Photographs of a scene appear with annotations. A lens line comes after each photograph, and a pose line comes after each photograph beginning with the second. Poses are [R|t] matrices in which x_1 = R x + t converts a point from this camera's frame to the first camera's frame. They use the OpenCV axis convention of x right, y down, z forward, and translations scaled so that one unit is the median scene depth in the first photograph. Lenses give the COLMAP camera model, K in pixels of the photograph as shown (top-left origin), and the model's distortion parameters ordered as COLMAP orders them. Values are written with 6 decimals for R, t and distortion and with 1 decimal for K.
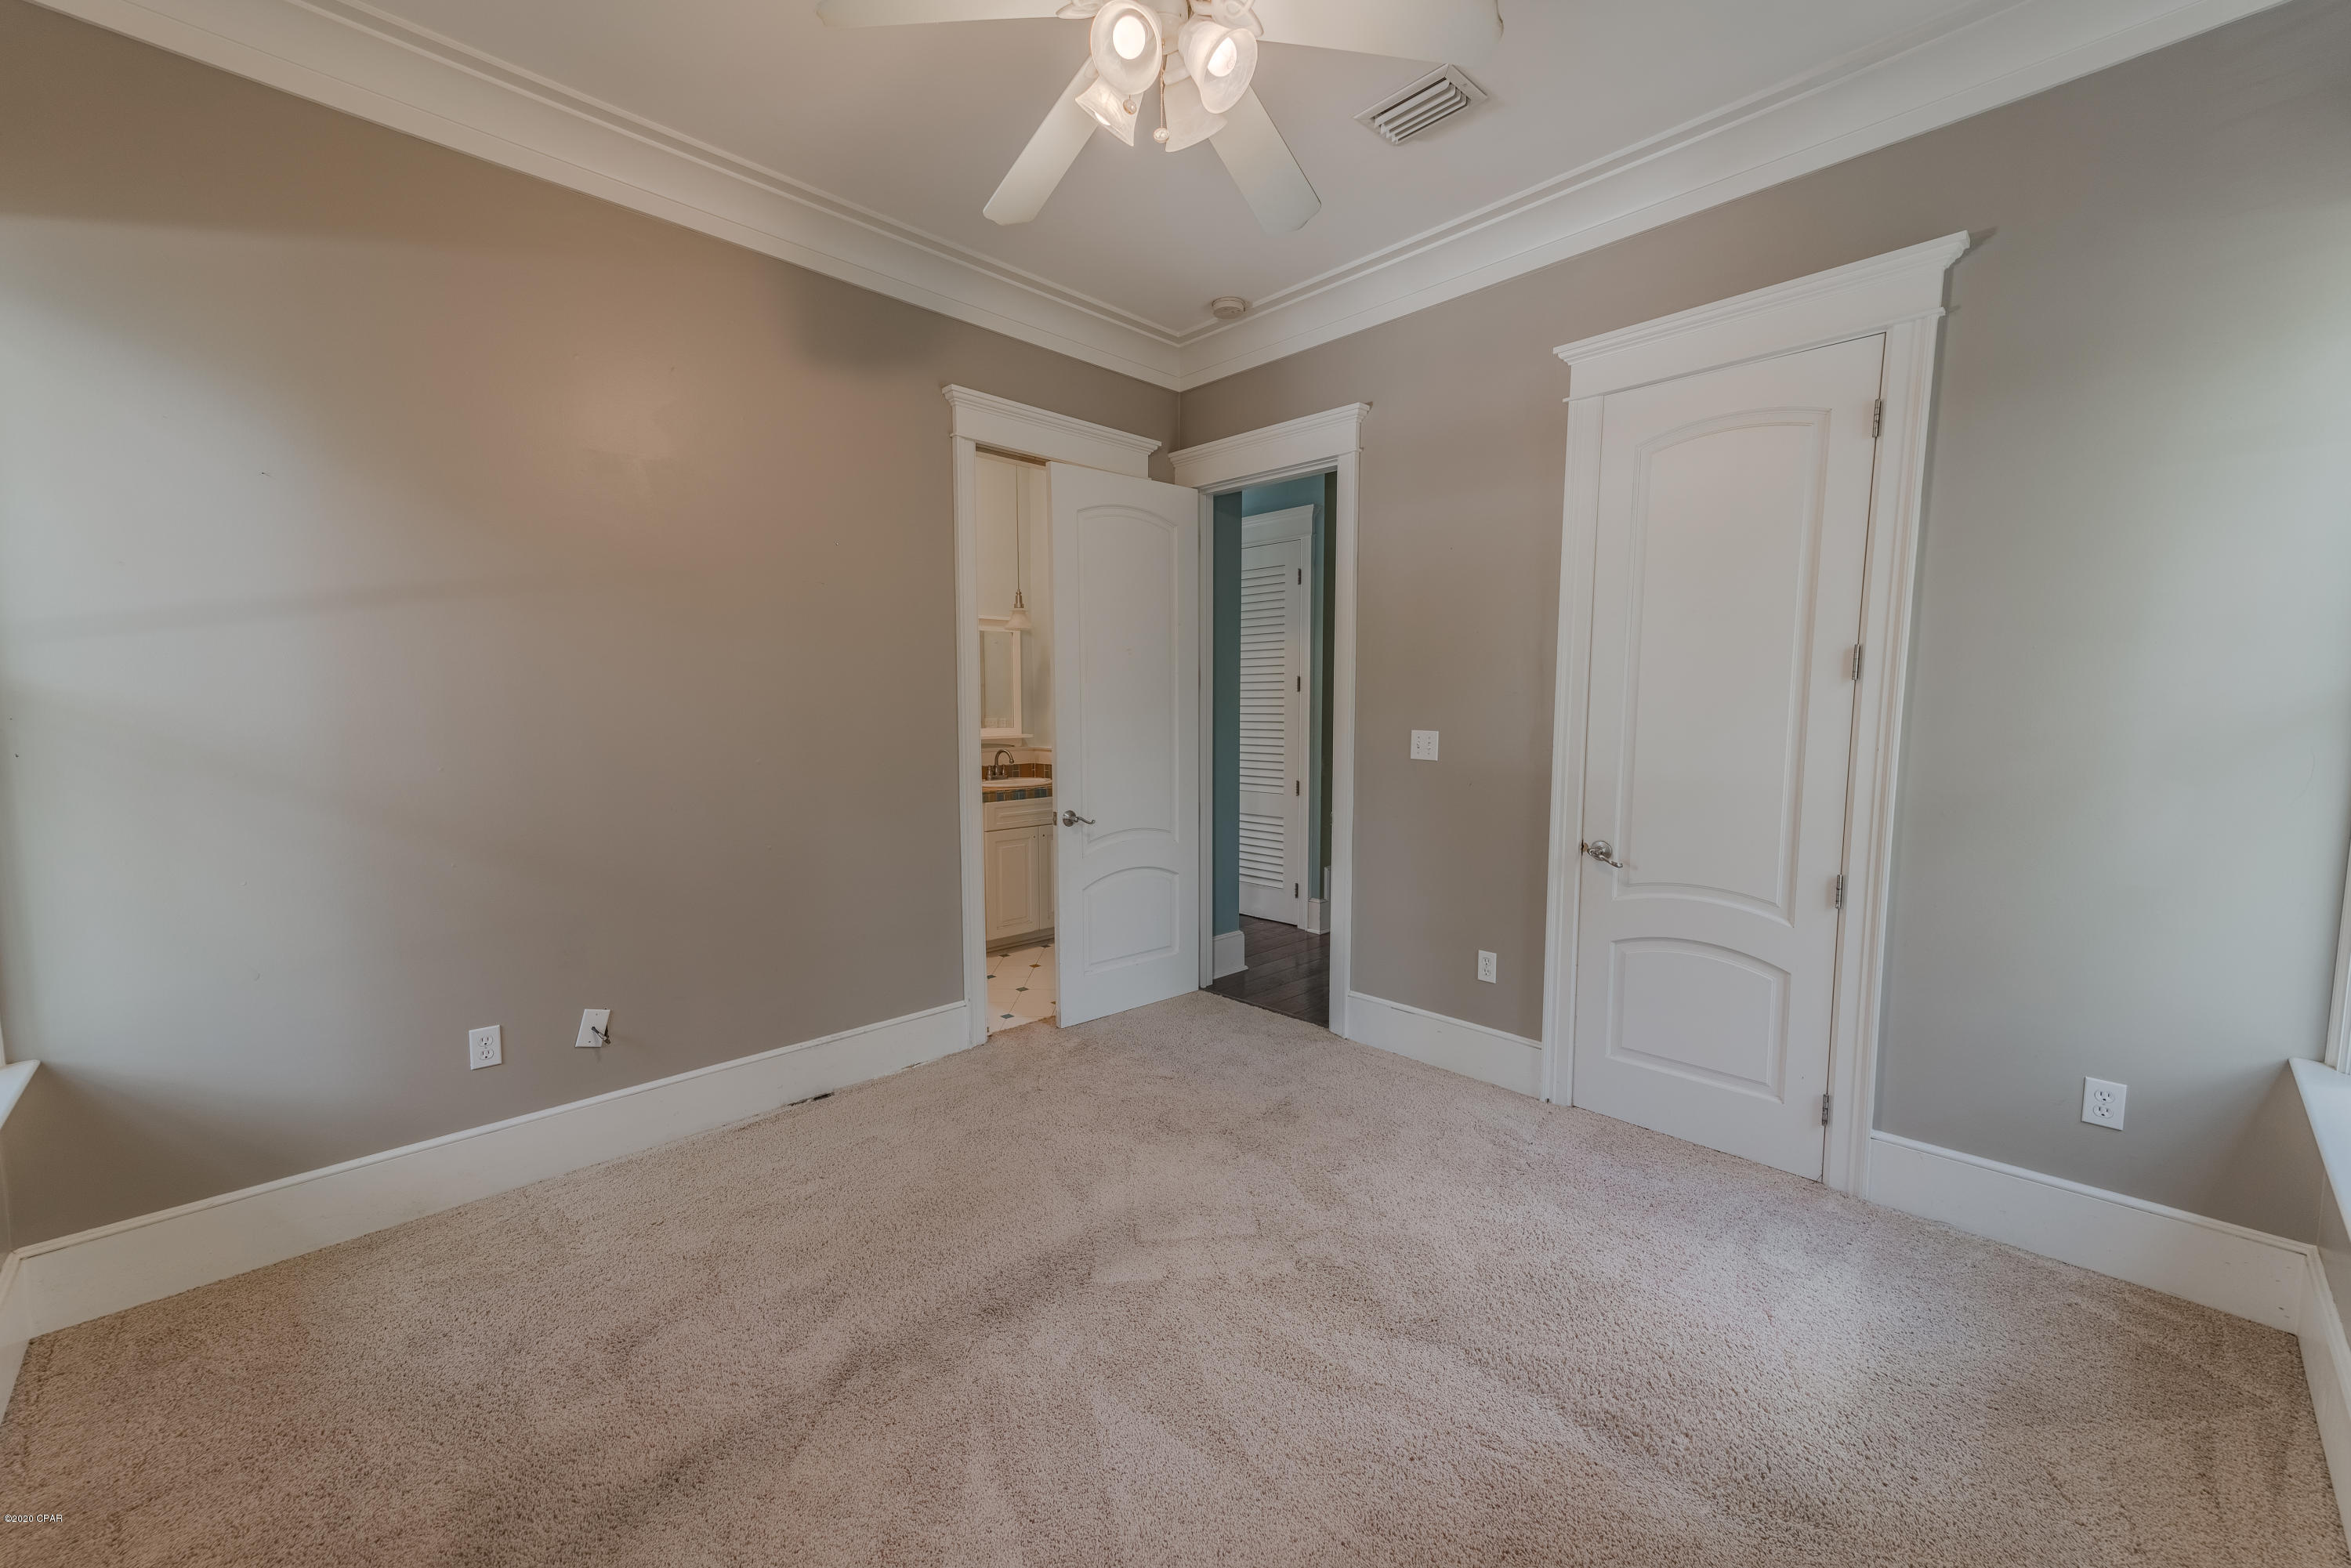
lens RADIAL K [[938.6, 0, 1165.7], [0, 938.6, 792.0], [0, 0, 1]] dist [0.028727, -0.001127]
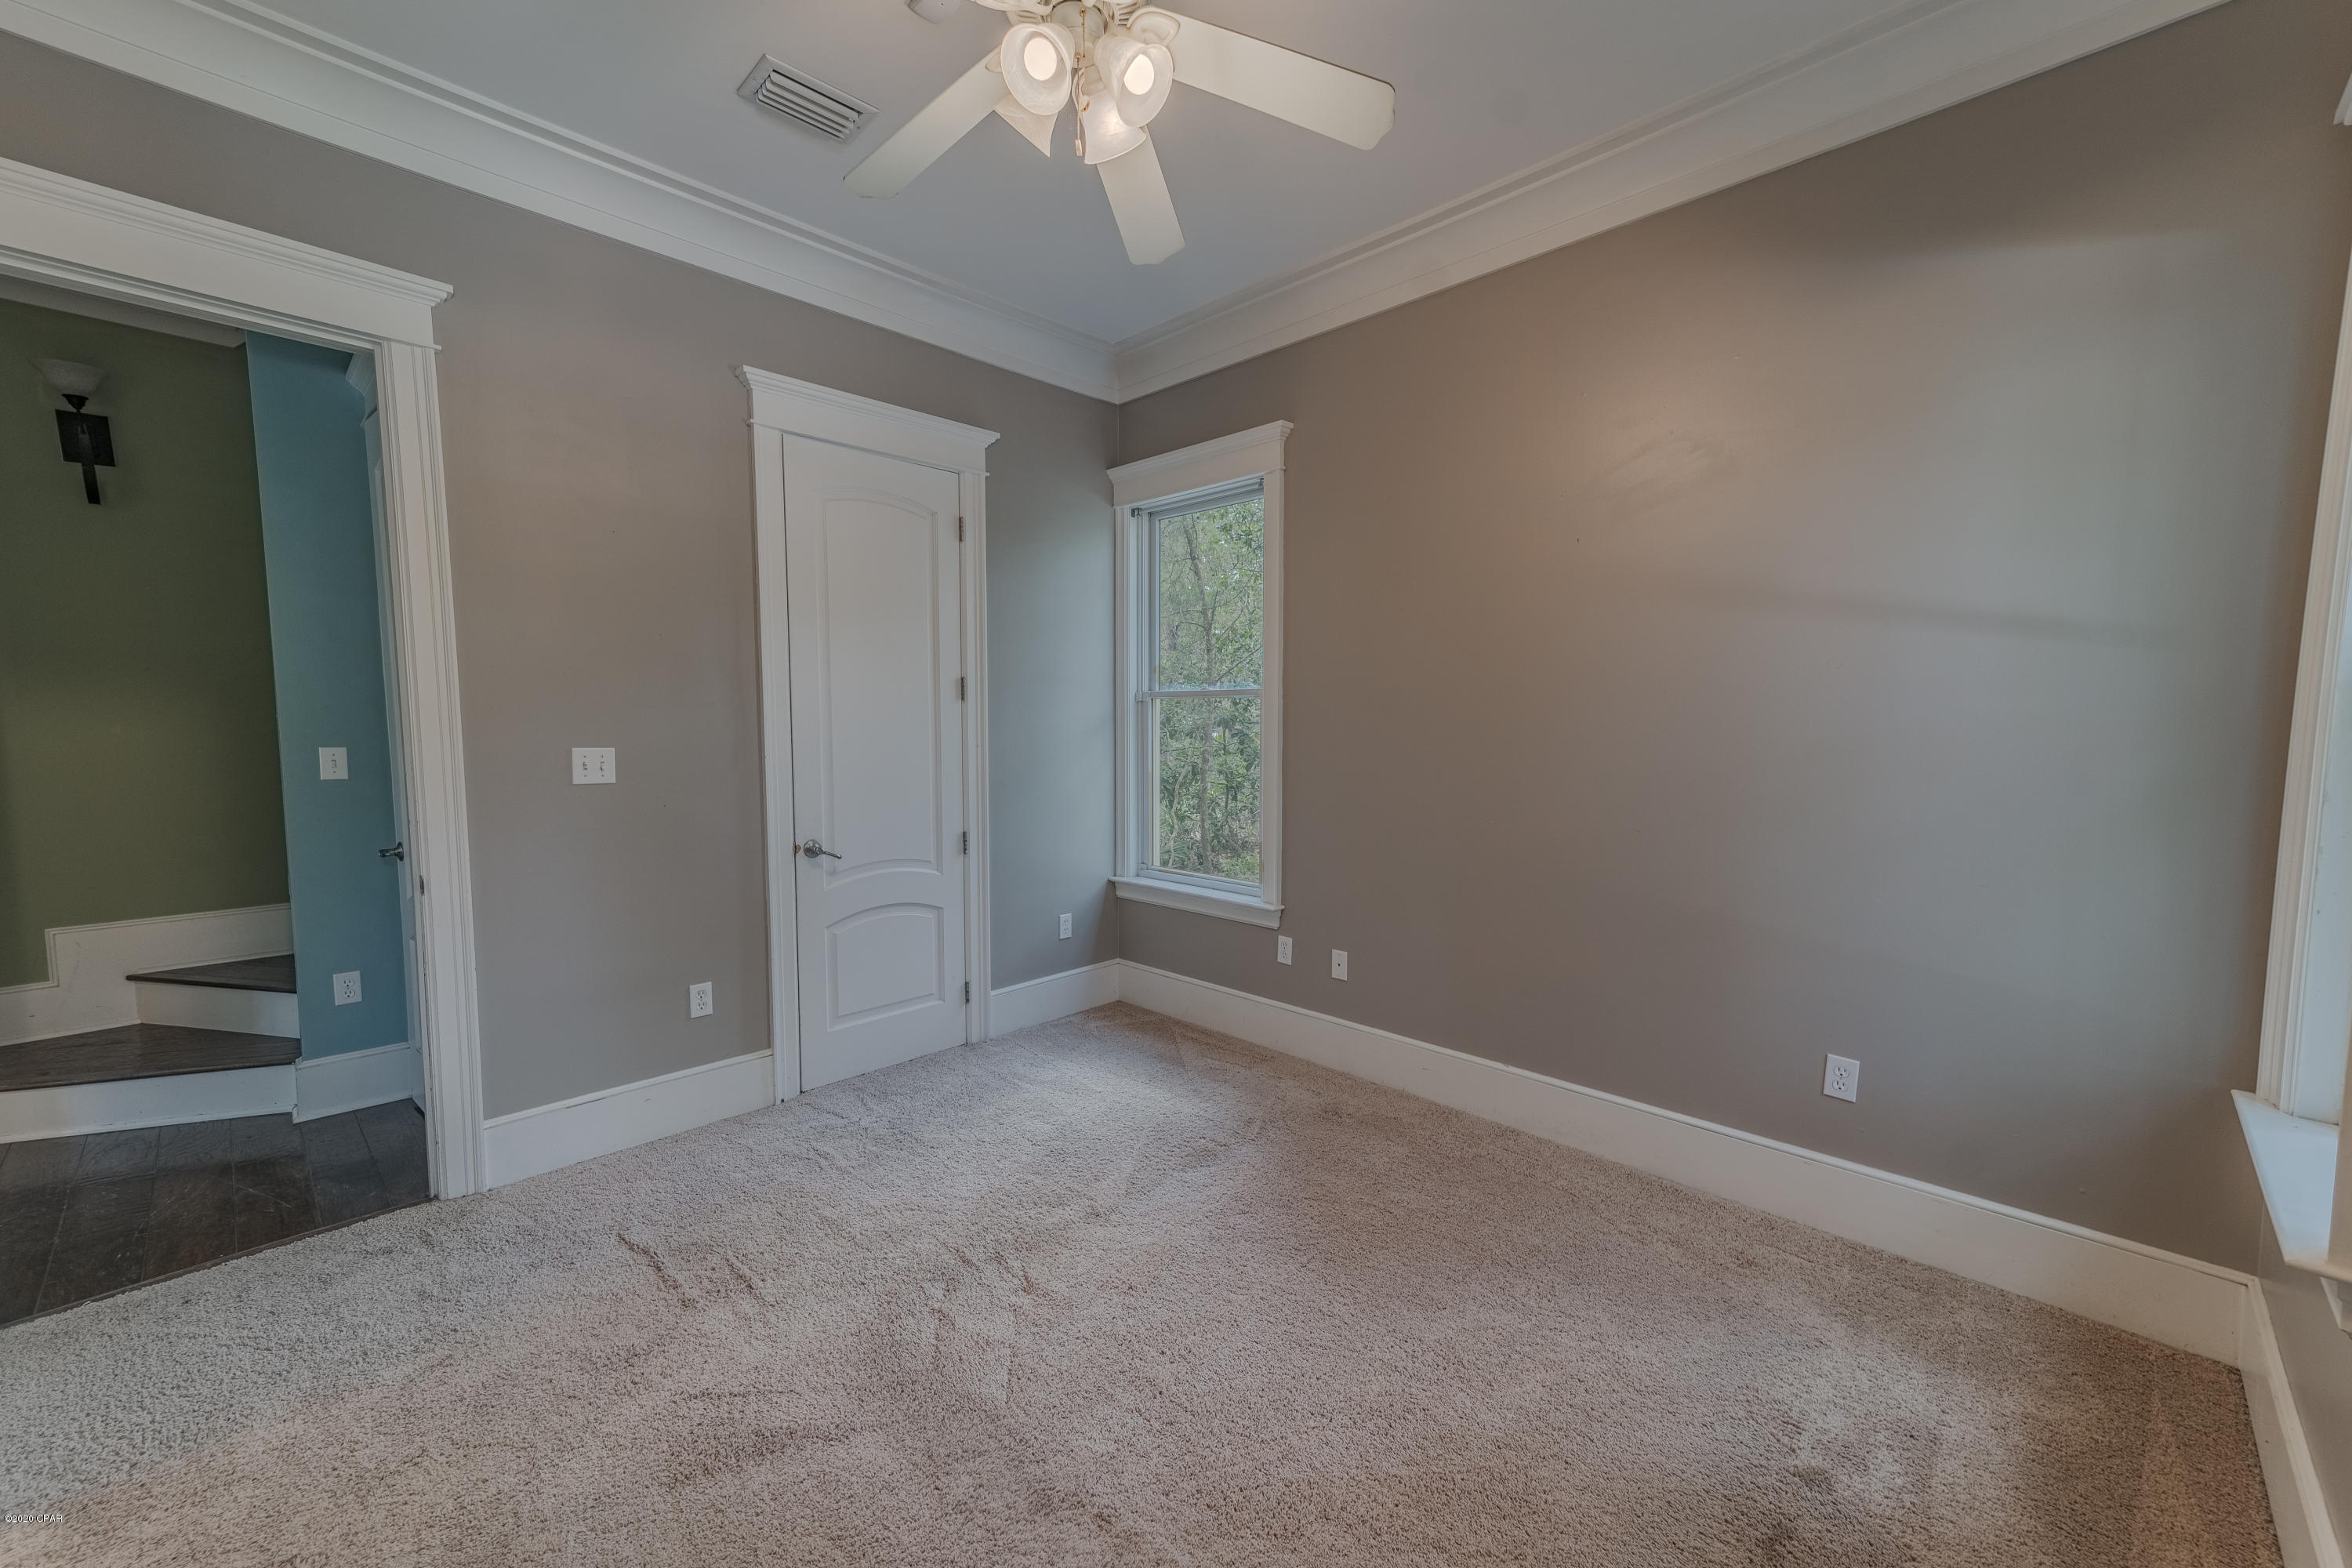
lens RADIAL K [[939.0, 0, 1165.4], [0, 939.0, 788.5], [0, 0, 1]] dist [0.028727, -0.001127]
pose [[-0.028948, -0.075213, 0.996747, -0.678232], [0.092215, 0.992712, 0.077586, -0.058010], [-0.995318, 0.094161, -0.021801, 0.641796]]
